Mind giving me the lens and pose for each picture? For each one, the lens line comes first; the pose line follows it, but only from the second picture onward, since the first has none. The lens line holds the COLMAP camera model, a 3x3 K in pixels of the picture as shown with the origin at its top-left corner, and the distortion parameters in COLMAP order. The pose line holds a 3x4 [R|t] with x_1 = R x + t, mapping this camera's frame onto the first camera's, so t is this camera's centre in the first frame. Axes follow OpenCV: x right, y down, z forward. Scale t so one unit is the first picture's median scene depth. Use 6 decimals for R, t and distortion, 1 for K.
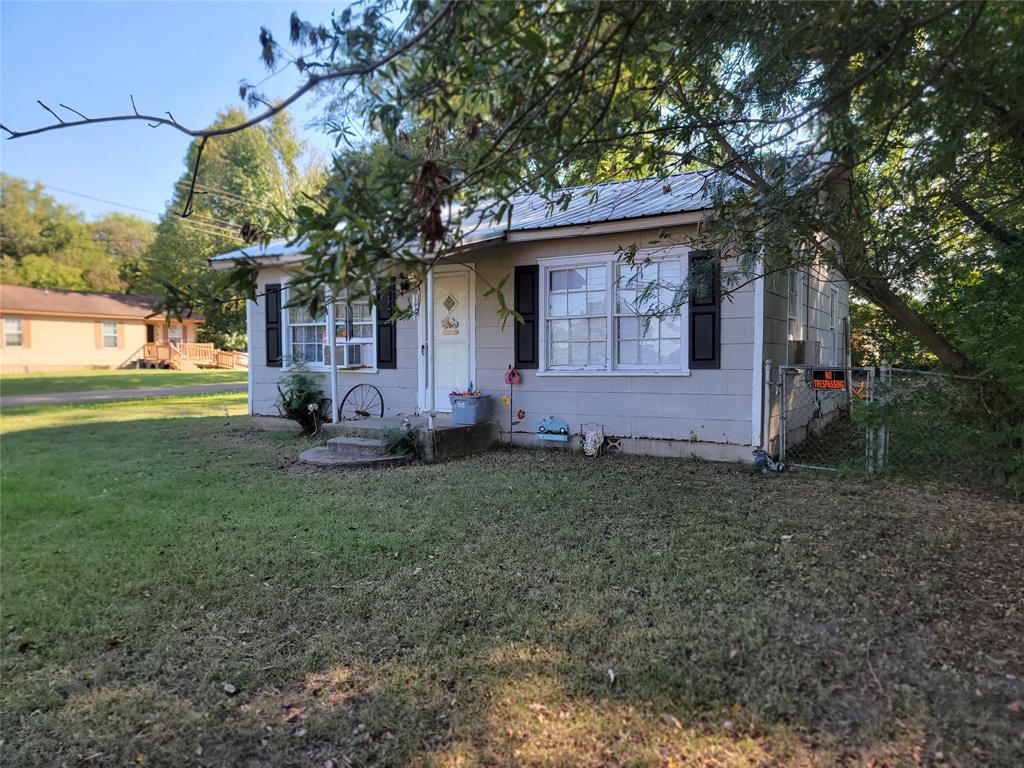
lens RADIAL K [[711.9, 0, 521.8], [0, 711.9, 389.2], [0, 0, 1]] dist [0.082517, -0.073408]
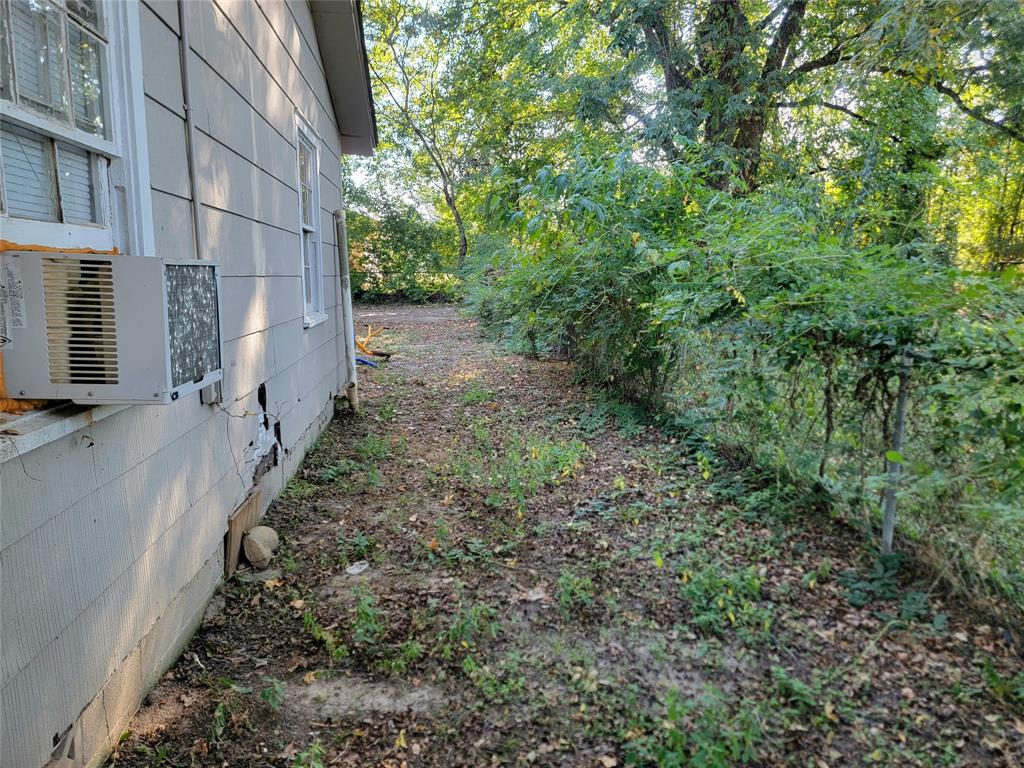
lens RADIAL K [[715.3, 0, 512.0], [0, 715.3, 384.0], [0, 0, 1]] dist [0.073013, -0.029516]
pose [[0.793762, -0.075863, 0.603479, 0.360764], [0.007641, 0.993357, 0.114823, -0.063135], [-0.608181, -0.086530, 0.789068, 0.842986]]
